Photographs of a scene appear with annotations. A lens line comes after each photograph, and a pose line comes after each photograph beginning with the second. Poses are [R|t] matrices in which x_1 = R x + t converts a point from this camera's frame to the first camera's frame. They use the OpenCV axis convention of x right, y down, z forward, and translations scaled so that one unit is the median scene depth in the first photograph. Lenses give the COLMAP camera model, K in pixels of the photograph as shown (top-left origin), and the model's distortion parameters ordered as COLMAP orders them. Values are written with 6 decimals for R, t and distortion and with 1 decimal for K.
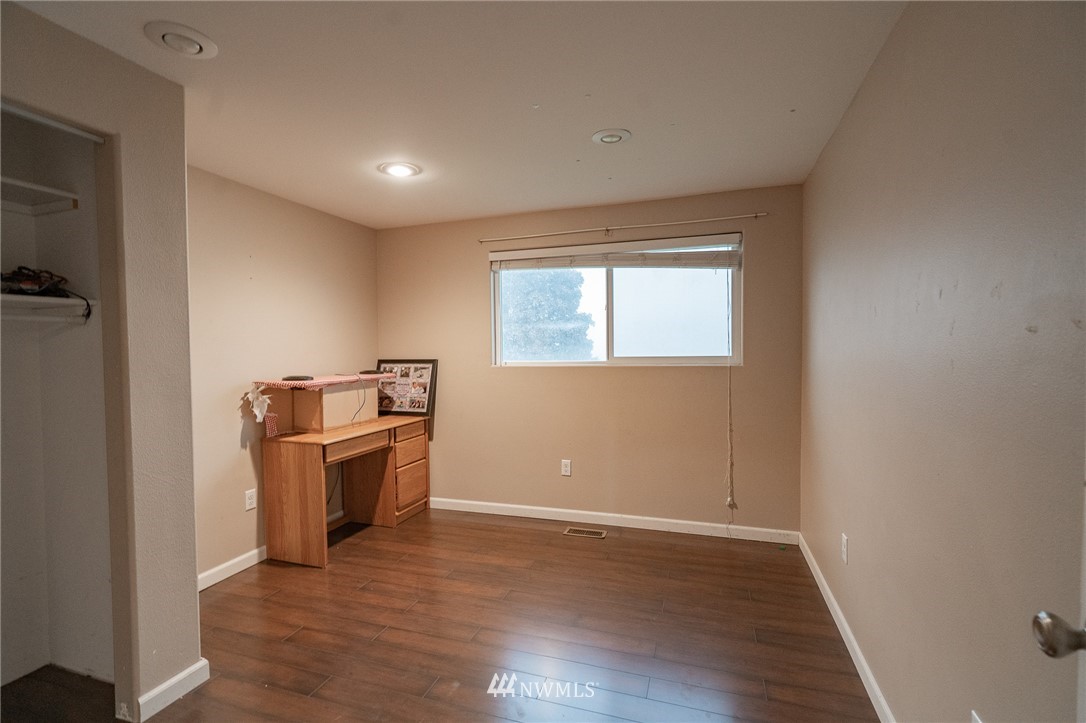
lens RADIAL K [[489.3, 0, 537.4], [0, 489.3, 360.8], [0, 0, 1]] dist [-0.005382, 0.001930]
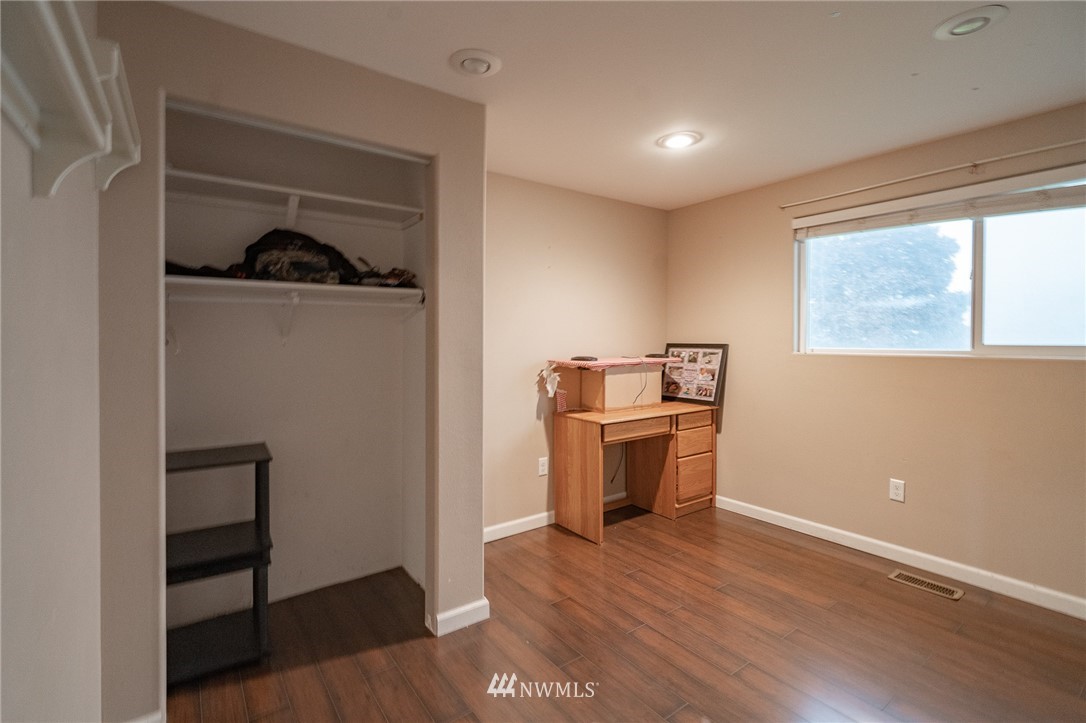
lens RADIAL K [[489.3, 0, 557.3], [0, 489.3, 343.4], [0, 0, 1]] dist [-0.005382, 0.001930]
pose [[0.821377, 0.014651, -0.570197, 0.065996], [-0.022222, 0.999733, -0.006323, 0.010507], [0.569952, 0.017864, 0.821484, 0.096466]]
